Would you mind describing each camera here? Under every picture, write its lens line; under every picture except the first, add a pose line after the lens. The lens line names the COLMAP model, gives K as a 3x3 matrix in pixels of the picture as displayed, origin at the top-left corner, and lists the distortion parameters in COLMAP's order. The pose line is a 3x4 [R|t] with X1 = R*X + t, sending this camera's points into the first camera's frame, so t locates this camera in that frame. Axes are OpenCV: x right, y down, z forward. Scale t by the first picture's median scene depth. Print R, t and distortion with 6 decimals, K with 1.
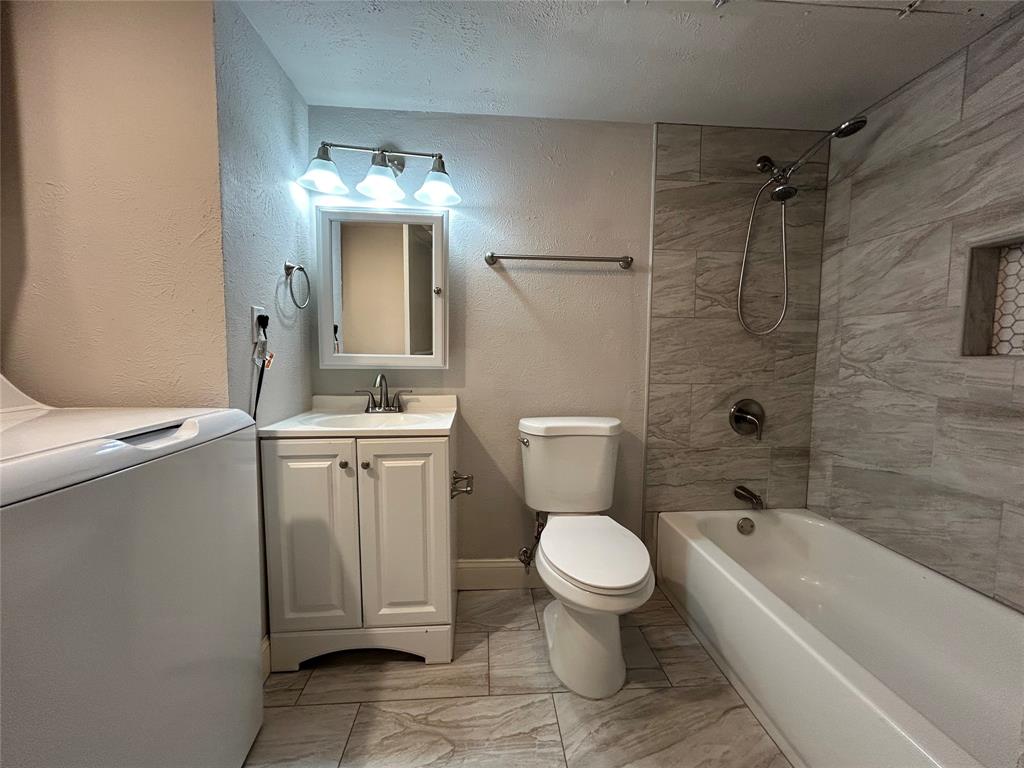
lens RADIAL K [[414.0, 0, 512.0], [0, 414.0, 384.0], [0, 0, 1]] dist [0.001172, 0.000687]
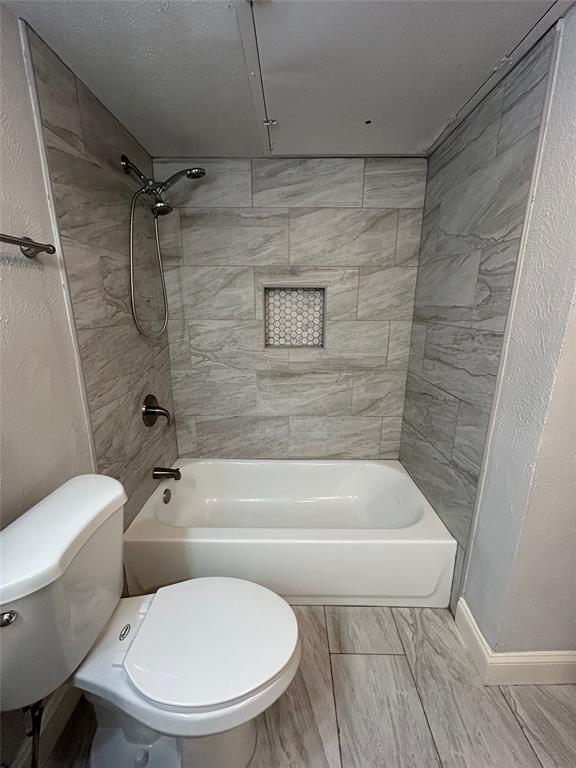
lens RADIAL K [[310.5, 0, 288.0], [0, 310.5, 384.0], [0, 0, 1]] dist [0.001172, 0.000687]
pose [[0.083054, -0.255311, 0.963285, -0.213681], [0.071549, 0.965658, 0.249771, -0.188169], [-0.993973, 0.048178, 0.098469, 0.584378]]
